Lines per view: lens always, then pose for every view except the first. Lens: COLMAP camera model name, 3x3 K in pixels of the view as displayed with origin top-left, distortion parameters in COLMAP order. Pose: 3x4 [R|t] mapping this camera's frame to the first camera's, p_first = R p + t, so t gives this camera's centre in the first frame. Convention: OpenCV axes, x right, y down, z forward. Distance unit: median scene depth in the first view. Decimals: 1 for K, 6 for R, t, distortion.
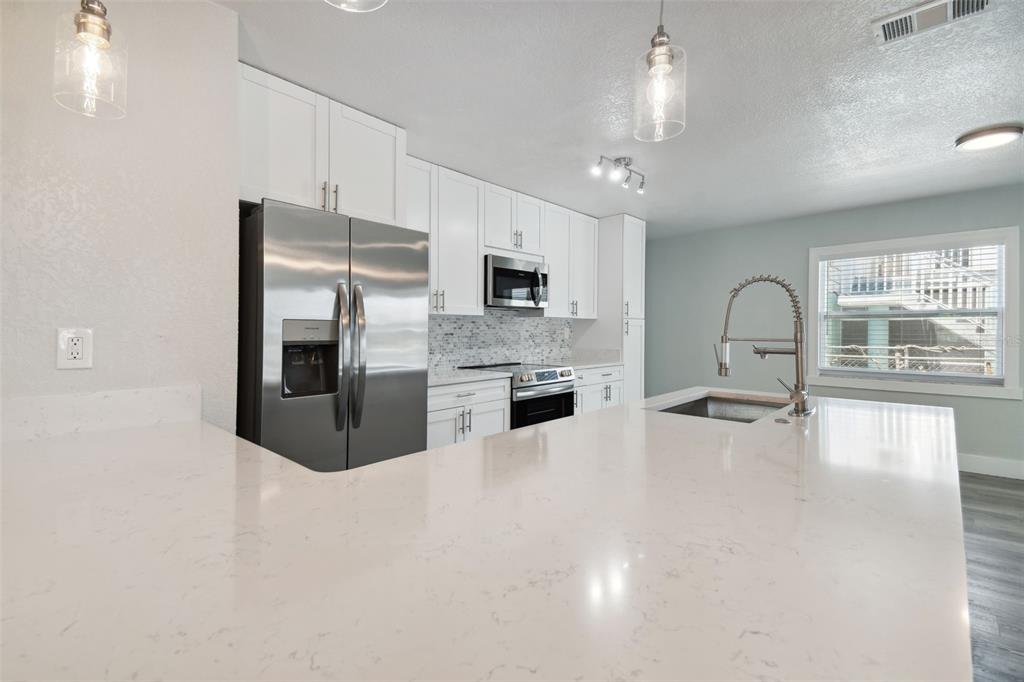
lens RADIAL K [[444.7, 0, 504.4], [0, 444.7, 339.1], [0, 0, 1]] dist [0.088527, -0.043960]
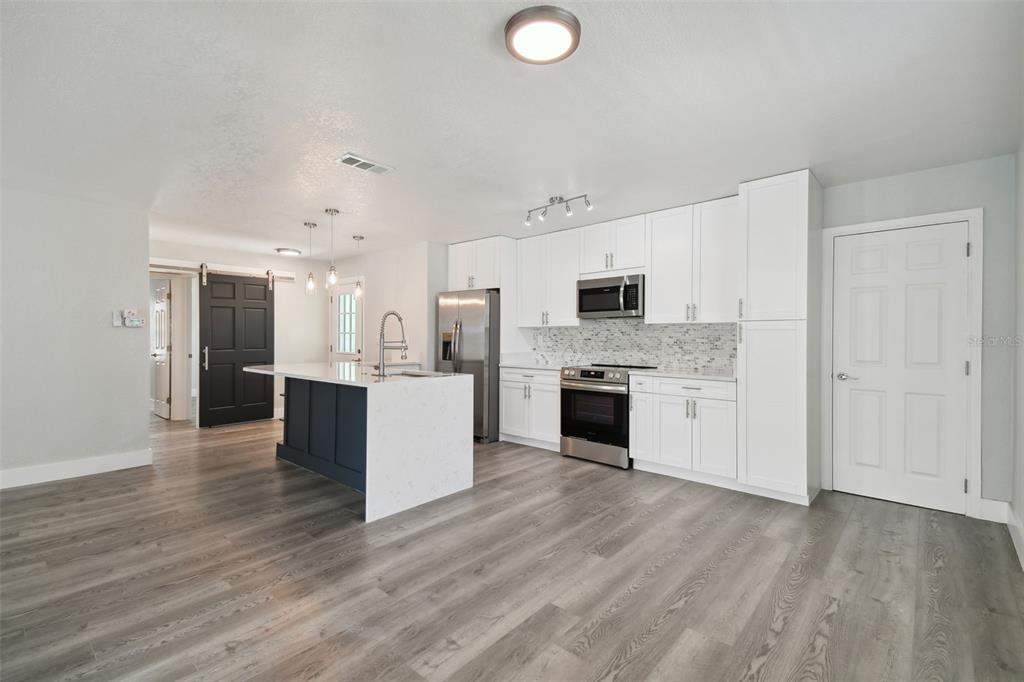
lens RADIAL K [[444.7, 0, 504.4], [0, 444.7, 339.1], [0, 0, 1]] dist [0.088527, -0.043960]
pose [[0.024890, 0.010438, -0.999636, 1.193164], [-0.017299, 0.999800, 0.010009, -0.020032], [0.999541, 0.017044, 0.025065, 0.663806]]
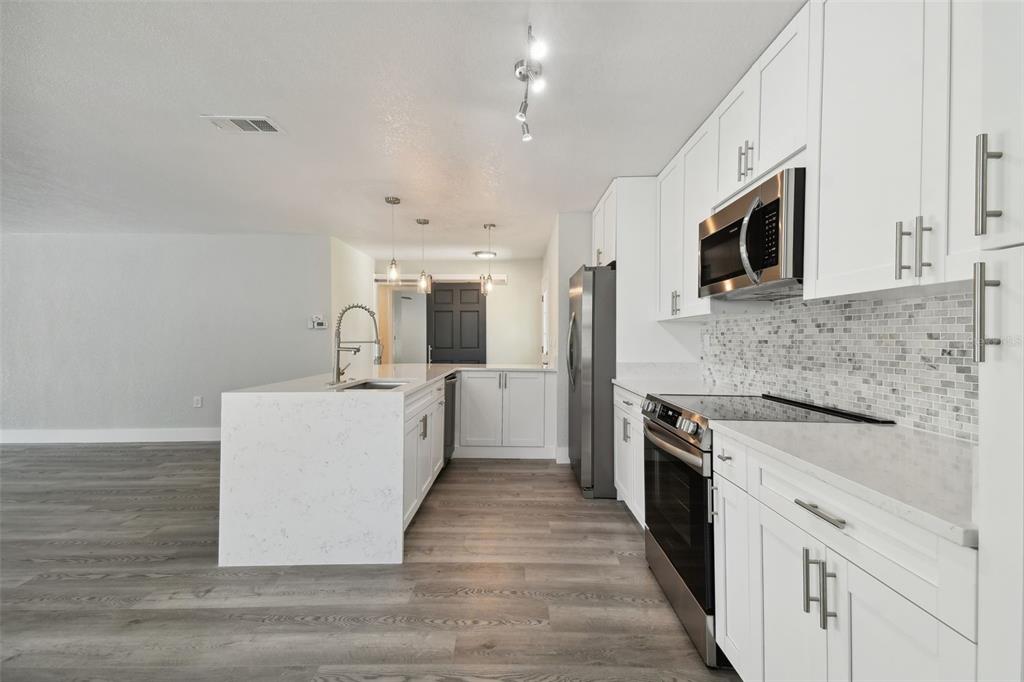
lens RADIAL K [[432.7, 0, 515.6], [0, 432.7, 345.7], [0, 0, 1]] dist [0.089338, -0.032583]
pose [[-0.723089, 0.011518, -0.690659, 0.566621], [-0.013741, 0.999423, 0.031053, -0.019668], [0.690618, 0.031944, -0.722514, 1.153092]]
